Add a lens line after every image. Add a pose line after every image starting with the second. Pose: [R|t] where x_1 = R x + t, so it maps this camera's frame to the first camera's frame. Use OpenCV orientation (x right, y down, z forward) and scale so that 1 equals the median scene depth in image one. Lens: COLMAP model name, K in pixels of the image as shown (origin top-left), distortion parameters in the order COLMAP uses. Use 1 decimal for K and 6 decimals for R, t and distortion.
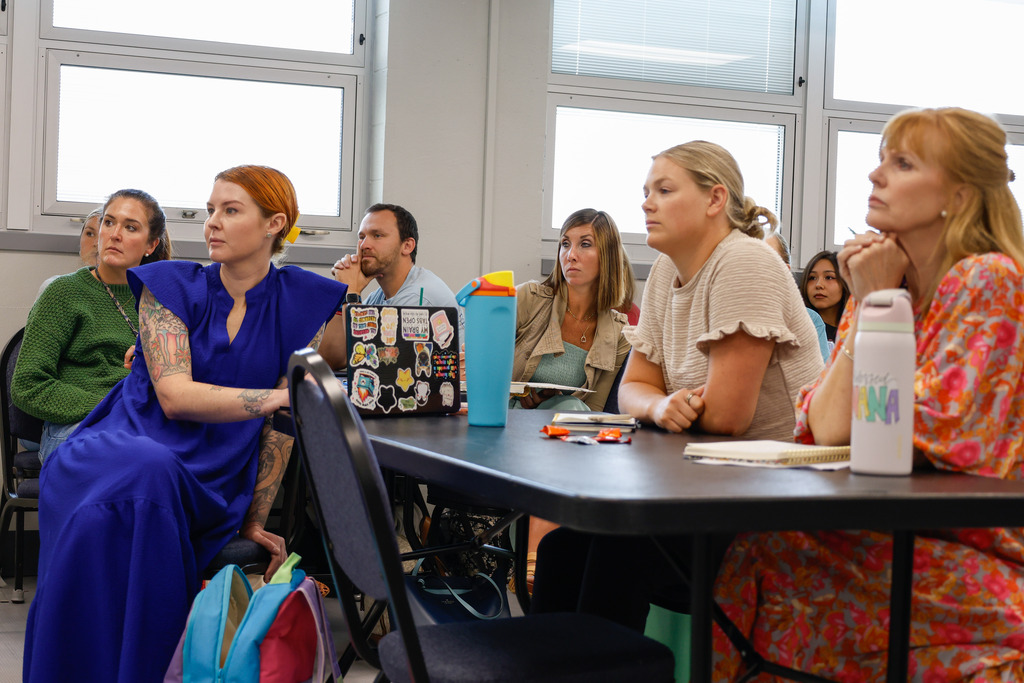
lens RADIAL K [[1826.6, 0, 512.2], [0, 1826.6, 341.1], [0, 0, 1]] dist [0.075898, 0.000000]
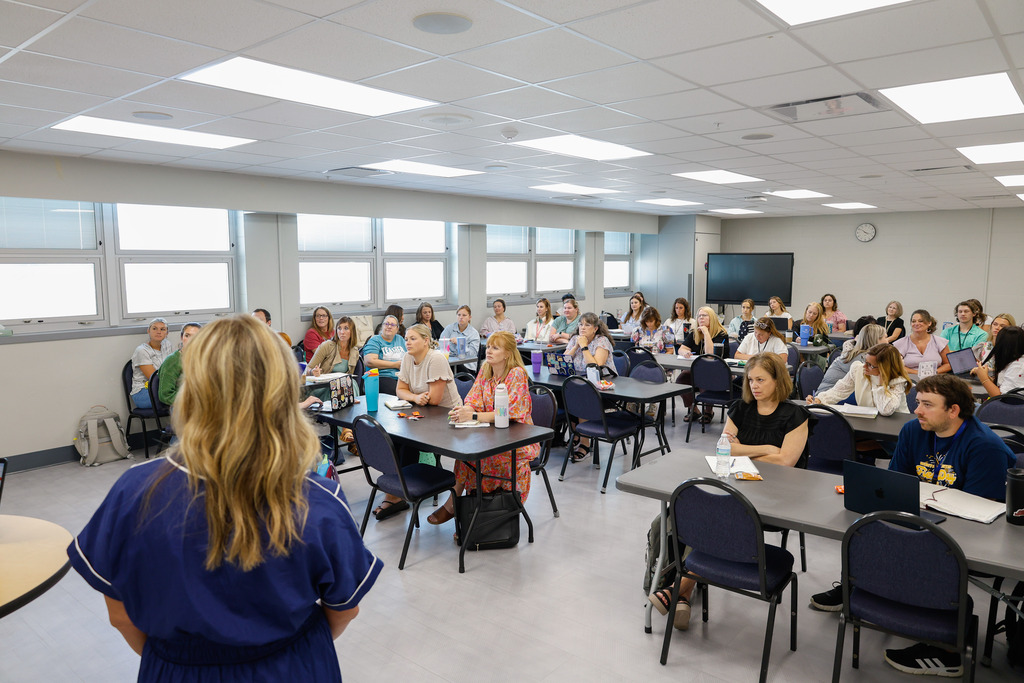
lens RADIAL K [[705.7, 0, 512.1], [0, 705.7, 341.9], [0, 0, 1]] dist [-0.004614, -0.001294]
pose [[0.893968, -0.086414, 0.439721, -0.350621], [0.041494, 0.992978, 0.110782, -0.220156], [-0.446206, -0.080789, 0.891276, -0.339752]]
